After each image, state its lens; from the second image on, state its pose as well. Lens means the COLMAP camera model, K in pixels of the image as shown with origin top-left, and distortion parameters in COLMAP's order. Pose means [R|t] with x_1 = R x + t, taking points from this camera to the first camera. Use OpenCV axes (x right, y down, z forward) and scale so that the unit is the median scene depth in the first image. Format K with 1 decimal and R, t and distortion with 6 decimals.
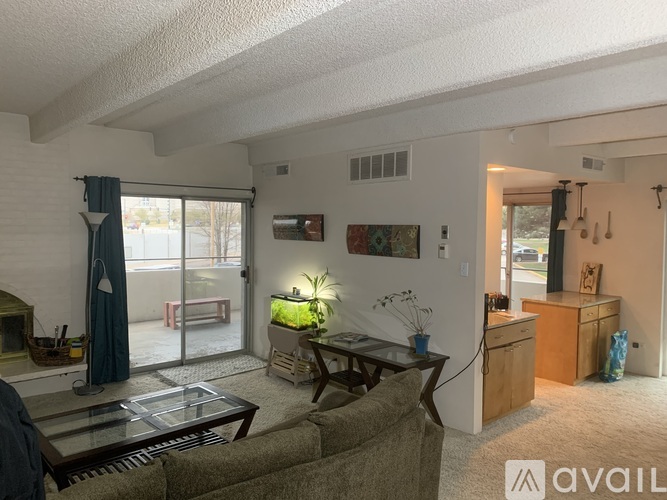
lens RADIAL K [[518.8, 0, 335.5], [0, 518.8, 250.7], [0, 0, 1]] dist [0.017050, -0.000434]
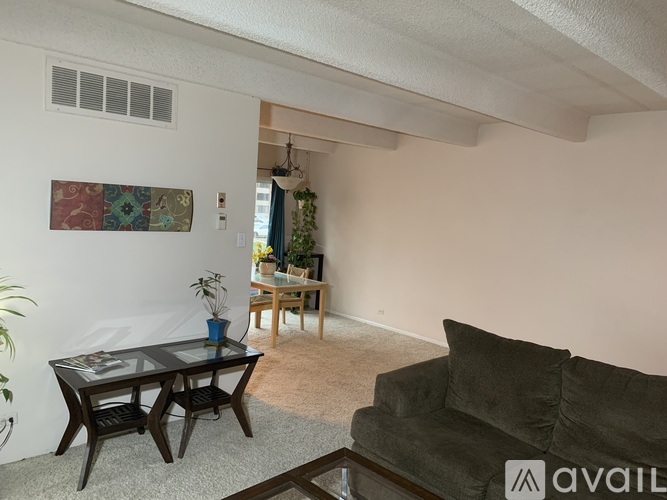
lens RADIAL K [[518.8, 0, 333.5], [0, 518.8, 249.5], [0, 0, 1]] dist [0.017050, -0.000434]
pose [[-0.023237, -0.099600, 0.994756, -0.626234], [-0.015852, 0.994937, 0.099247, -0.039184], [-0.999604, -0.013463, -0.024698, 0.759871]]
